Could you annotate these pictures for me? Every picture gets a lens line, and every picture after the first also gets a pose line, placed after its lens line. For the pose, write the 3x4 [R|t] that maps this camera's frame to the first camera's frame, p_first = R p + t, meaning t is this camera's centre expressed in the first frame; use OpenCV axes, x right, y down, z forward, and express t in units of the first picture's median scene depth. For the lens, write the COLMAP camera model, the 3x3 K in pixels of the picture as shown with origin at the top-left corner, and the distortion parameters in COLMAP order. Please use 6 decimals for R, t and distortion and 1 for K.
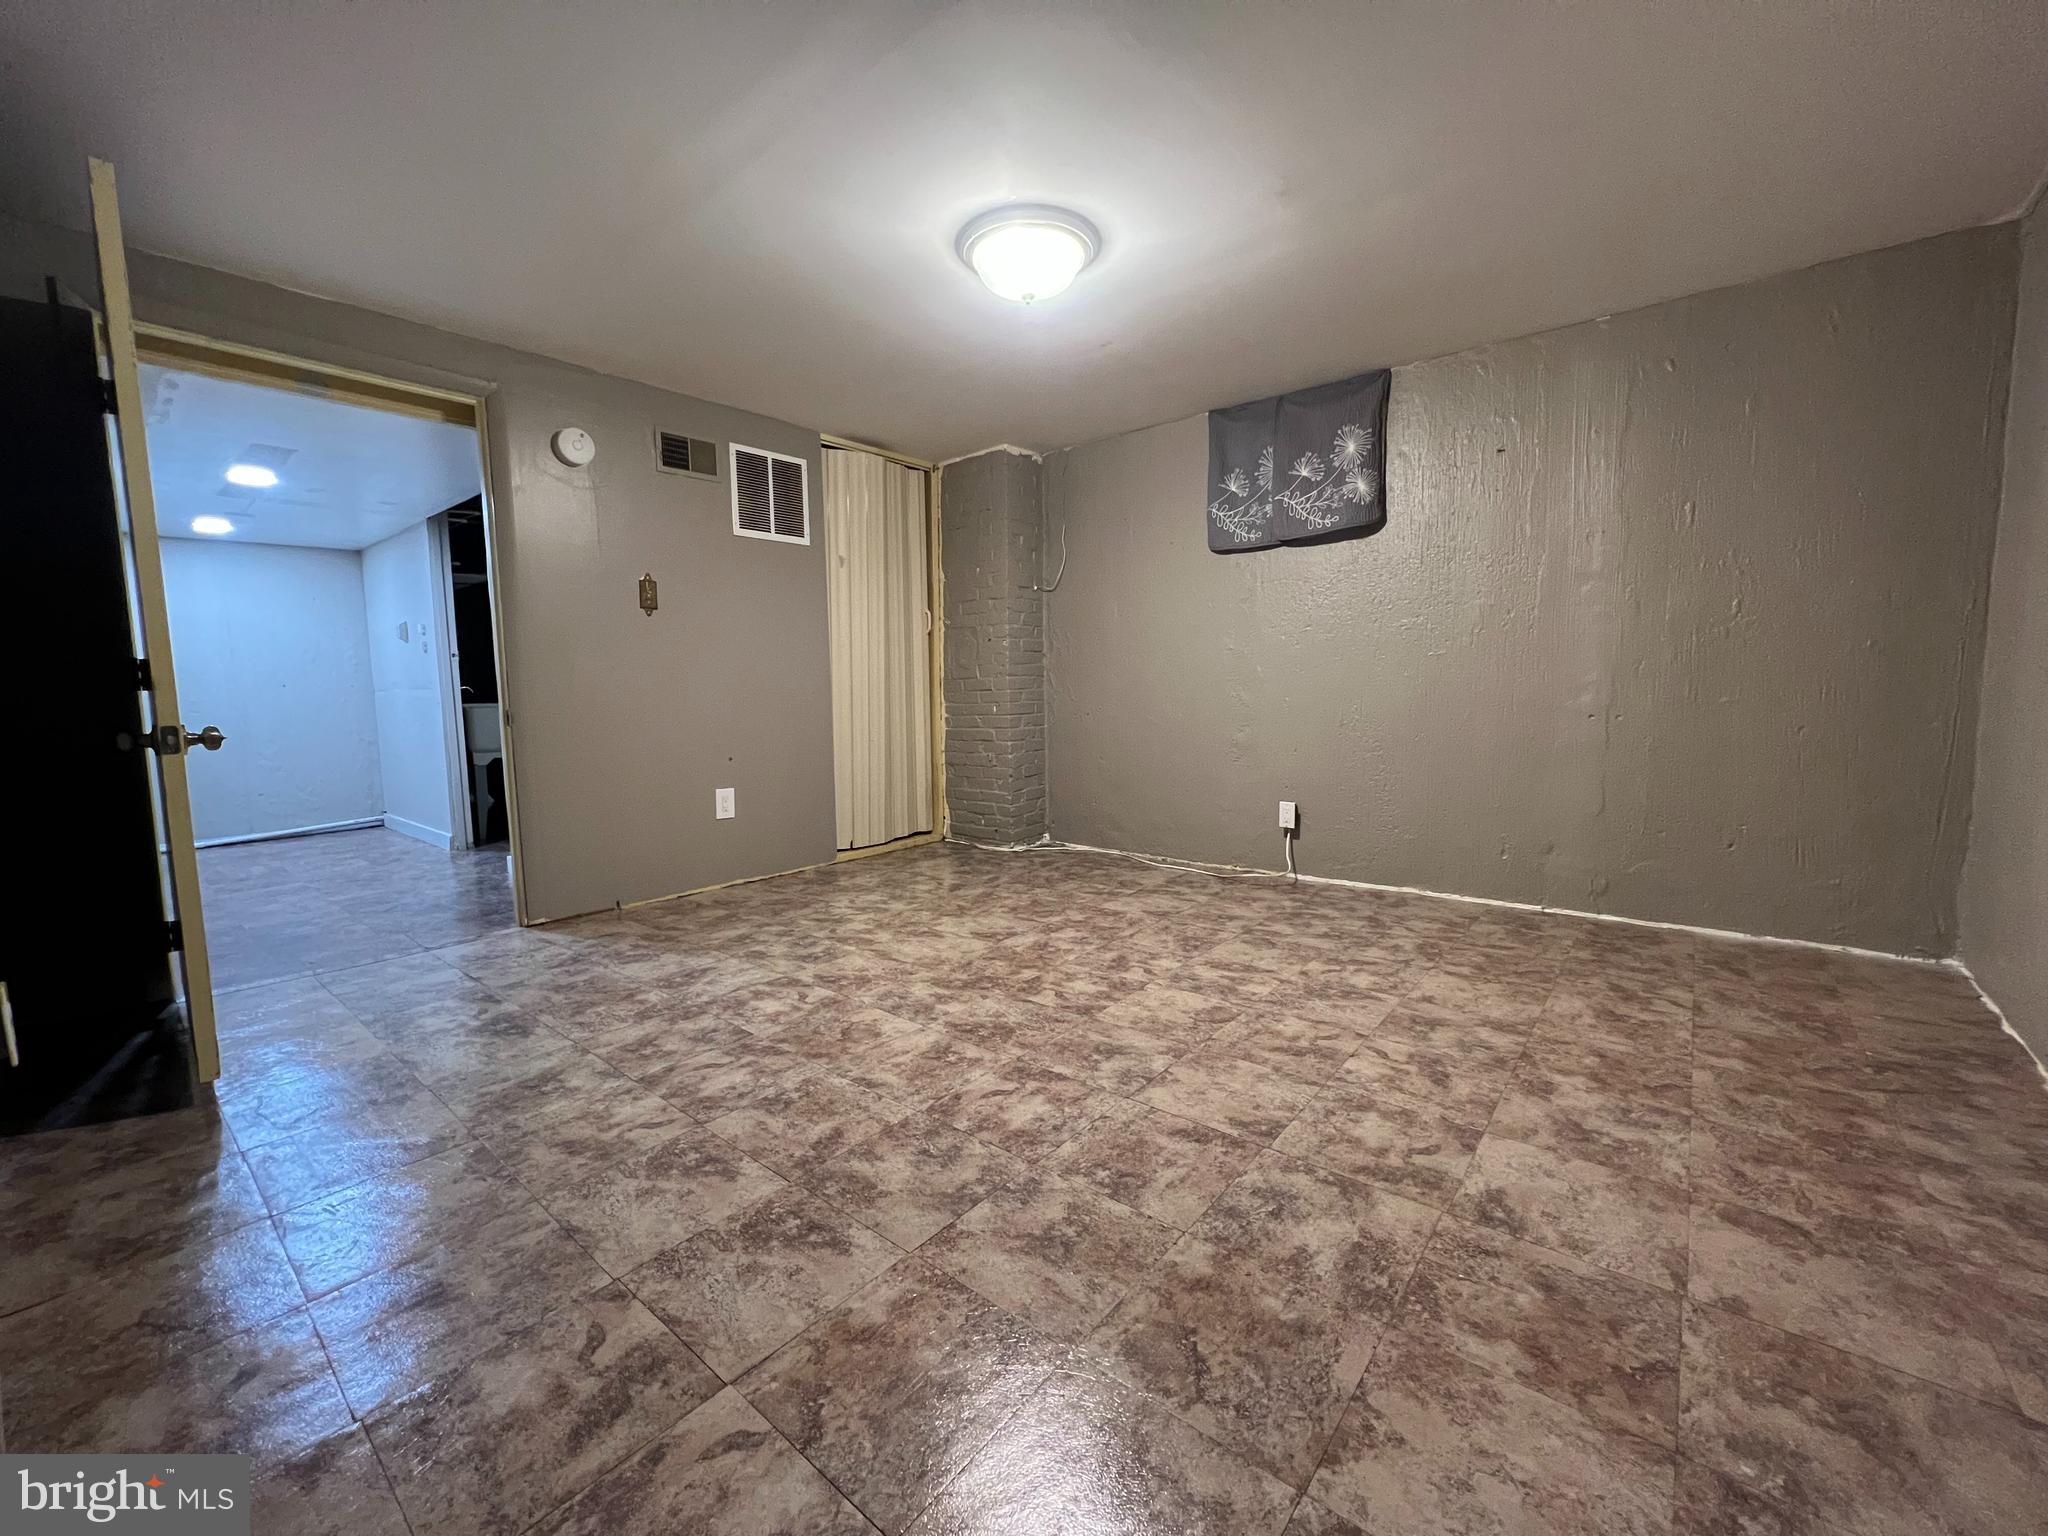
lens RADIAL K [[818.5, 0, 1015.7], [0, 818.5, 766.1], [0, 0, 1]] dist [-0.001160, 0.000526]
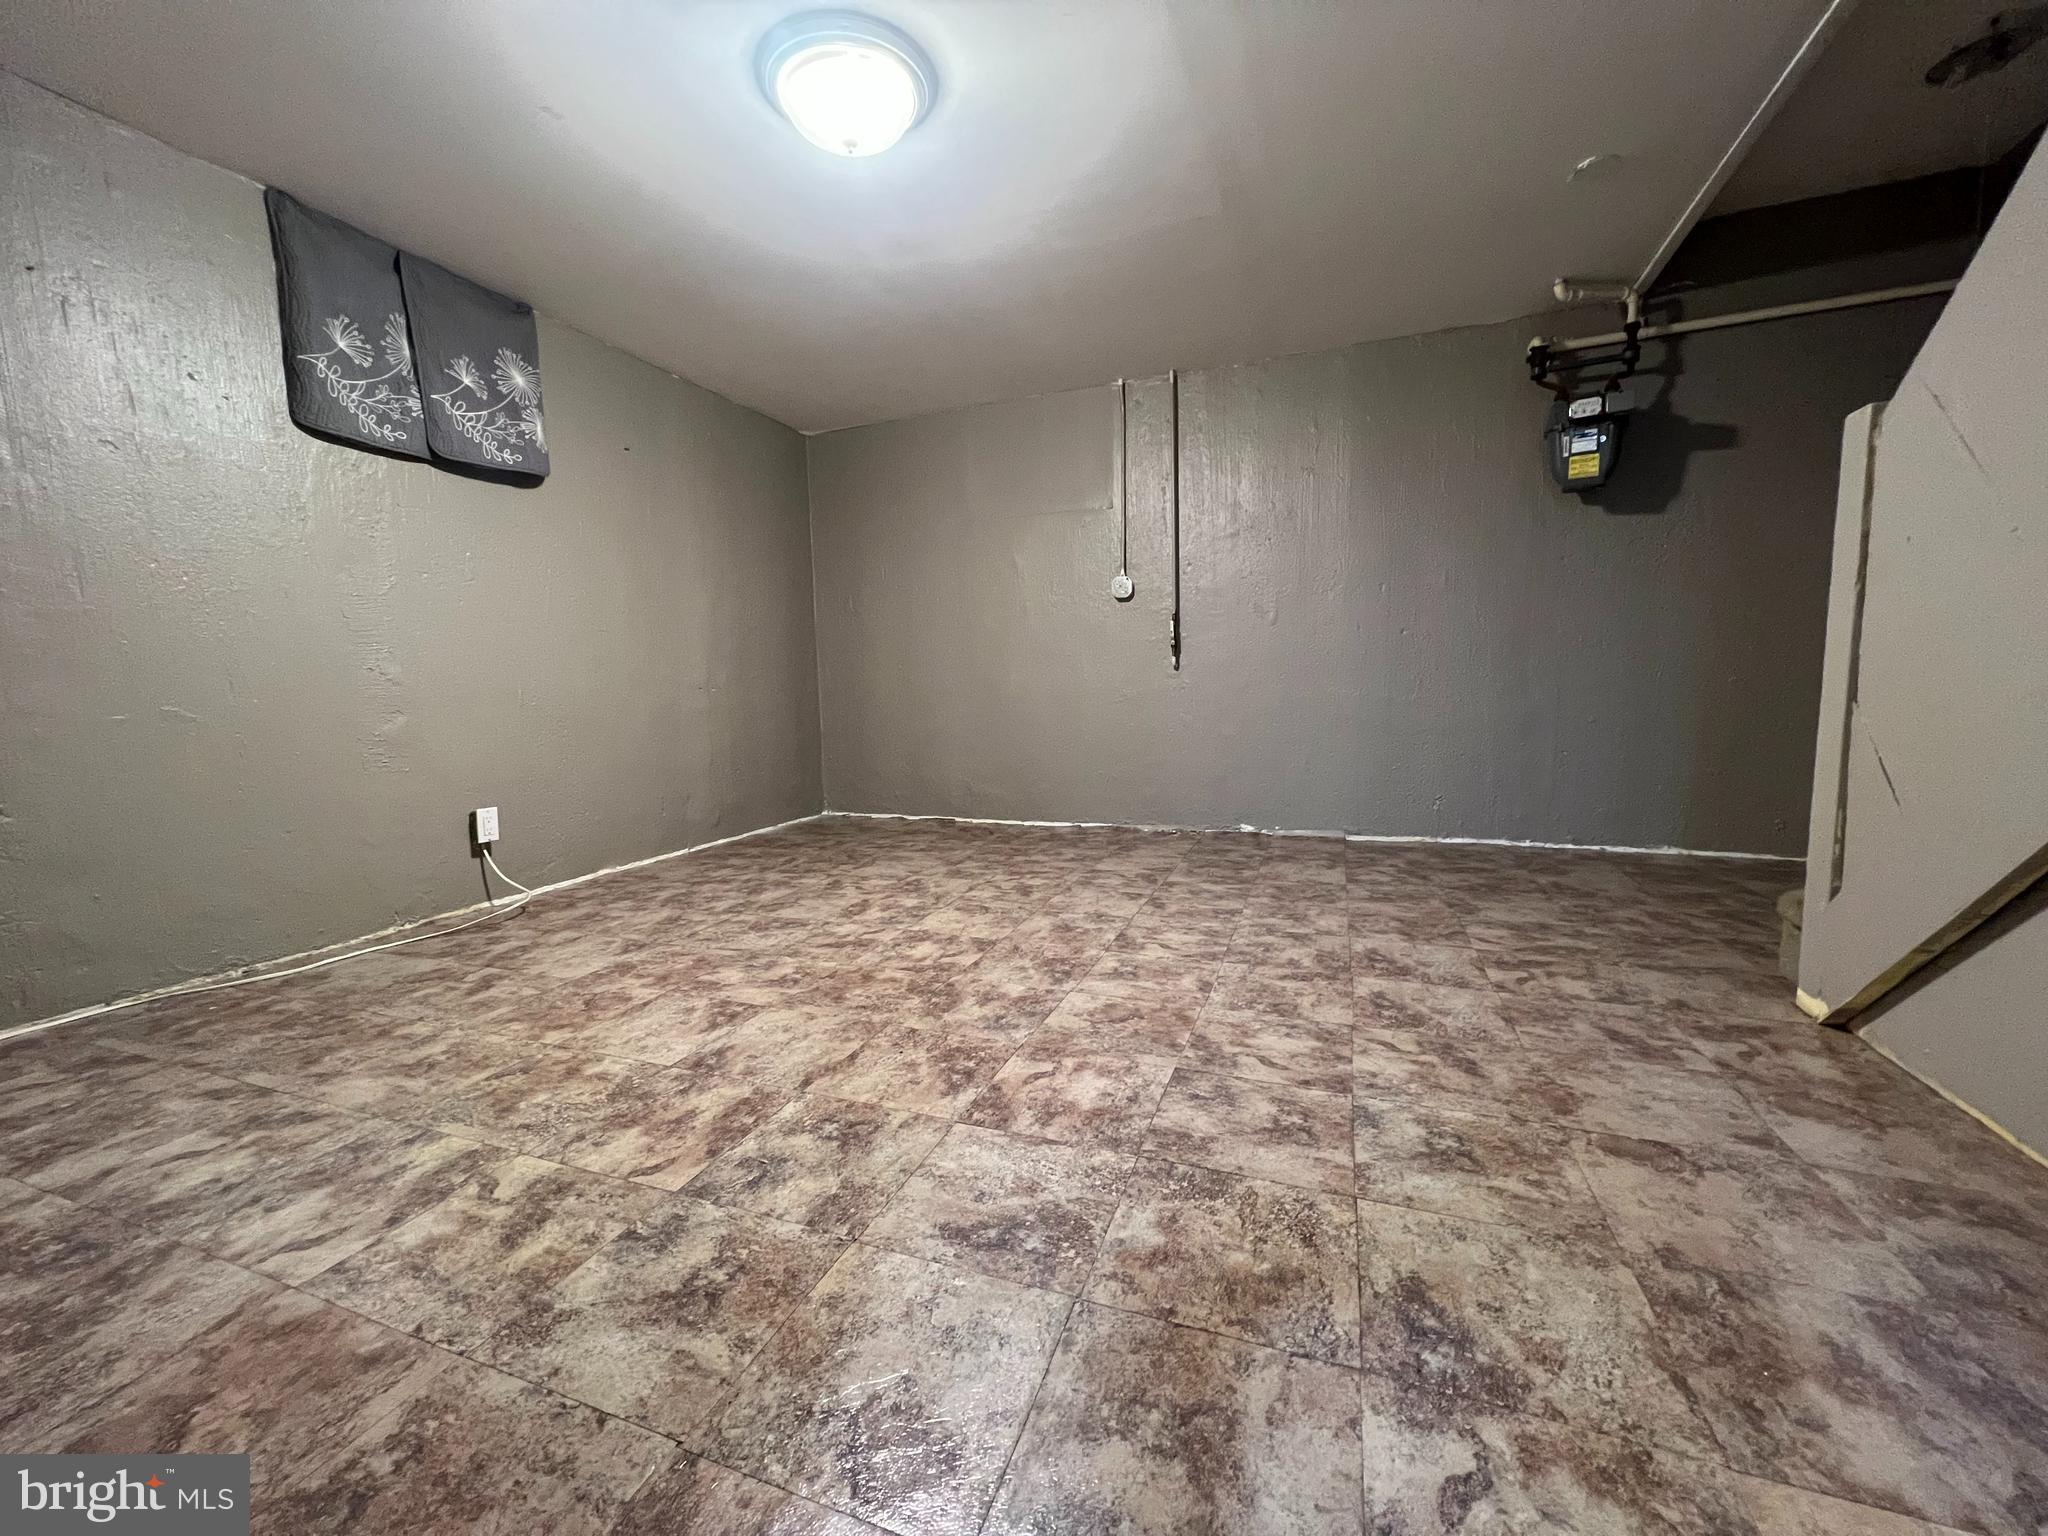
lens RADIAL K [[818.5, 0, 1022.3], [0, 818.5, 769.2], [0, 0, 1]] dist [-0.001160, 0.000526]
pose [[-0.321343, -0.073290, 0.944122, -0.933641], [0.118238, 0.986093, 0.116792, -0.037687], [-0.939552, 0.149162, -0.308209, 1.293721]]
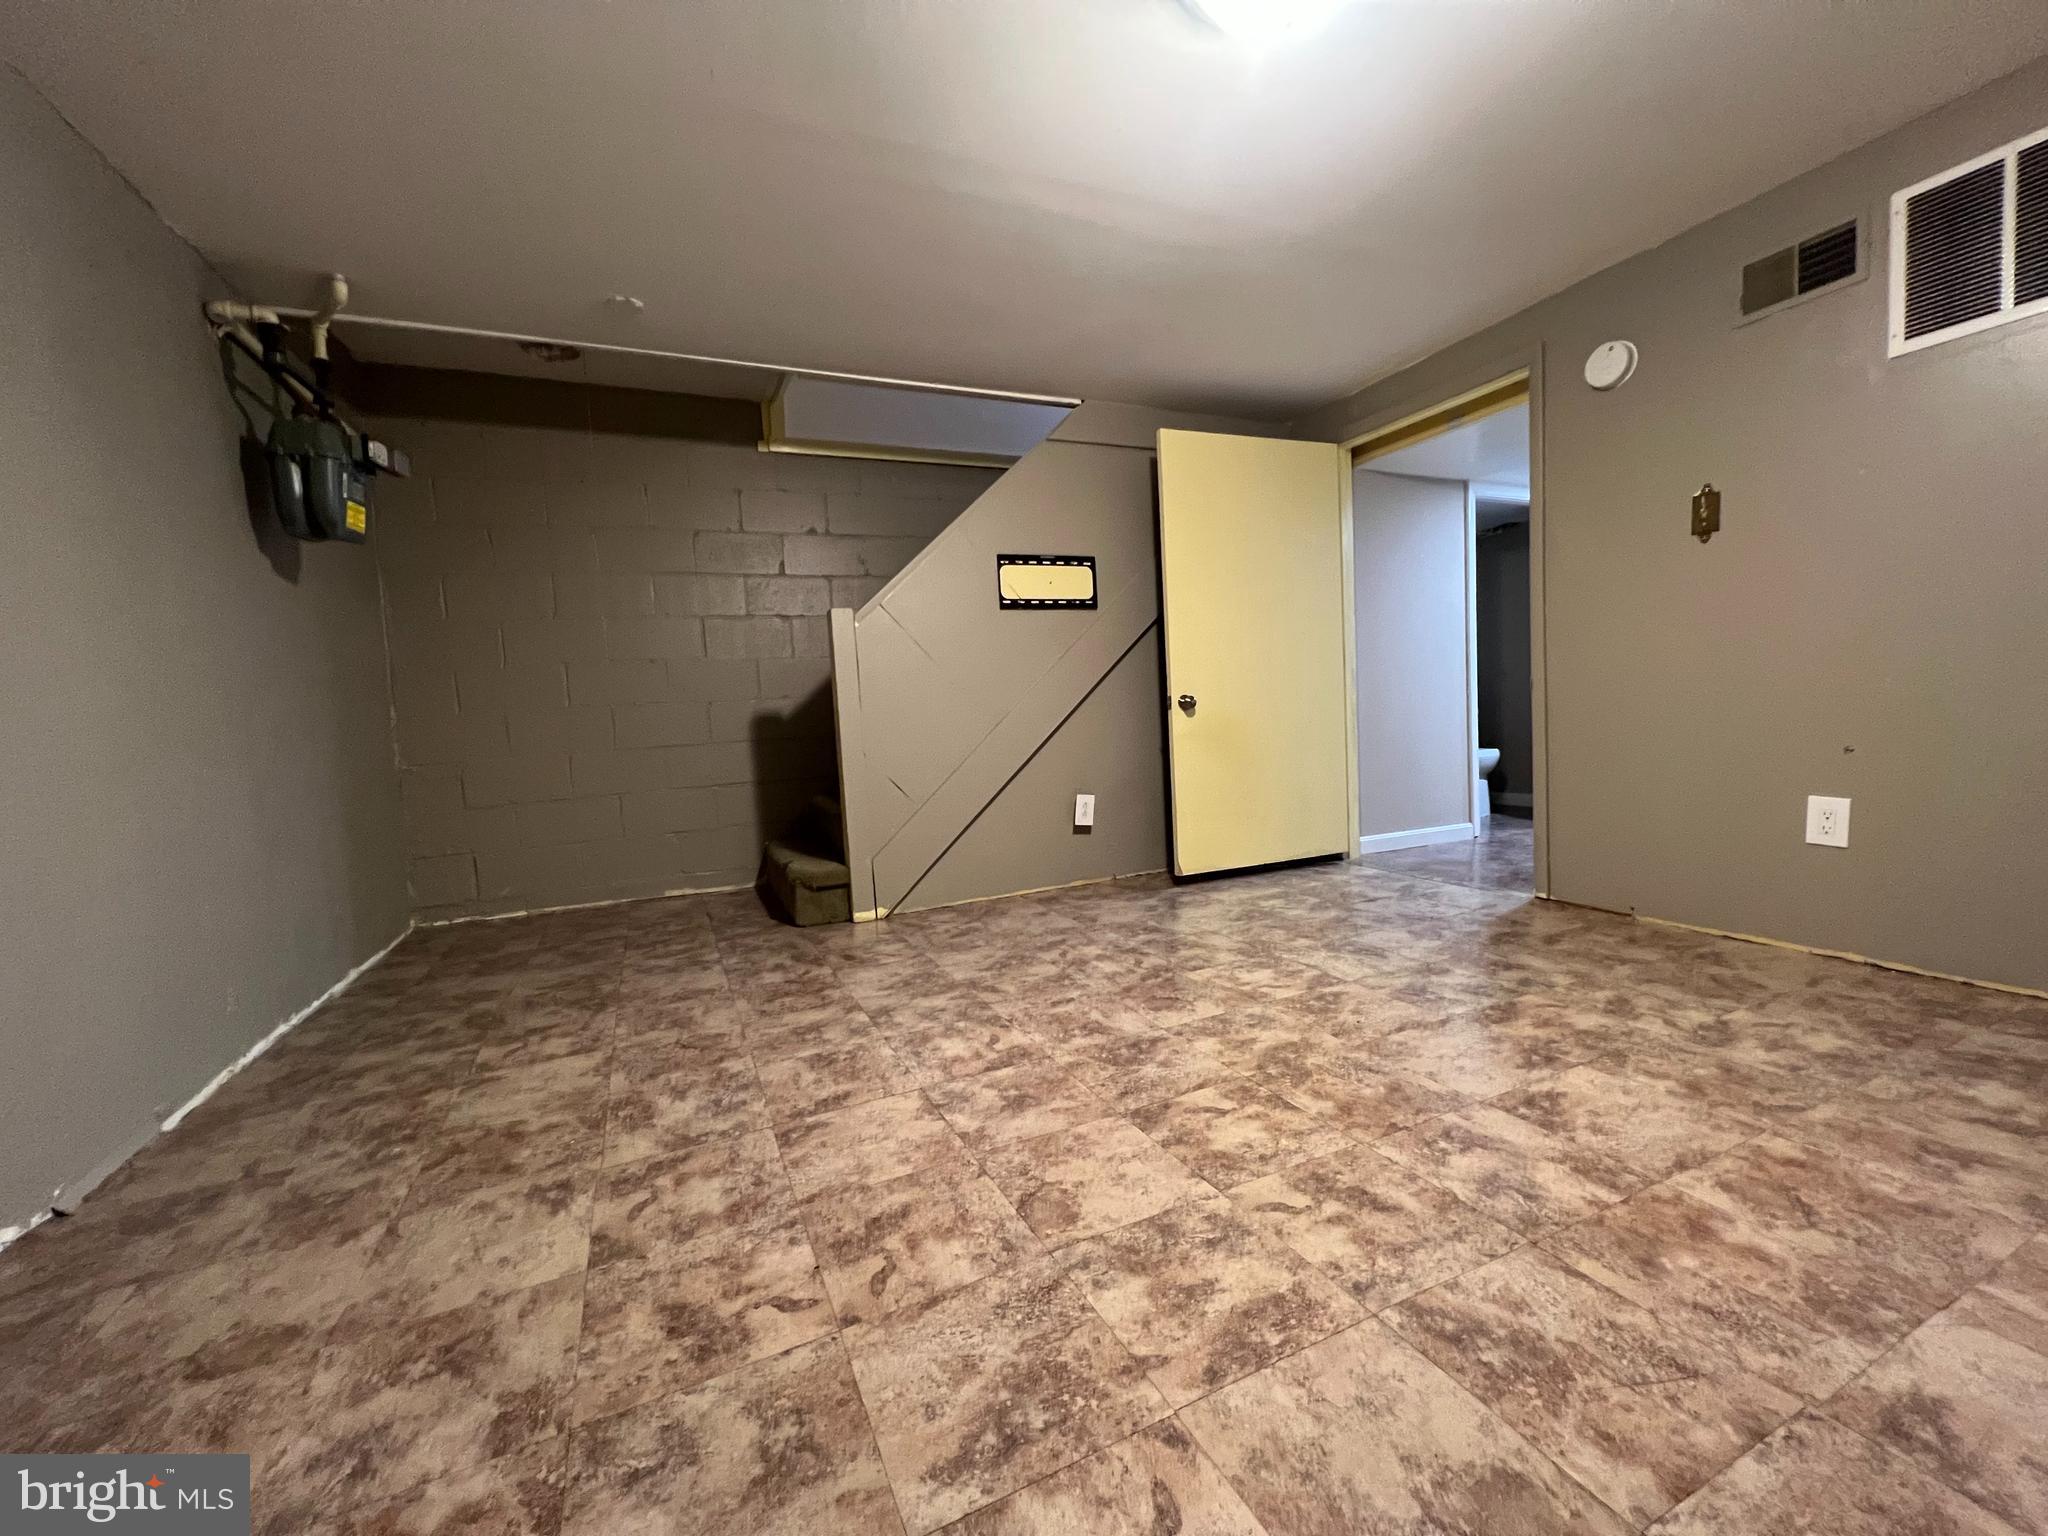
lens RADIAL K [[818.5, 0, 1026.9], [0, 818.5, 764.1], [0, 0, 1]] dist [-0.001160, 0.000526]
pose [[-0.422089, 0.098142, -0.901227, 0.772940], [-0.028008, 0.992236, 0.121171, -0.094053], [0.906122, 0.076387, -0.416063, 1.227139]]
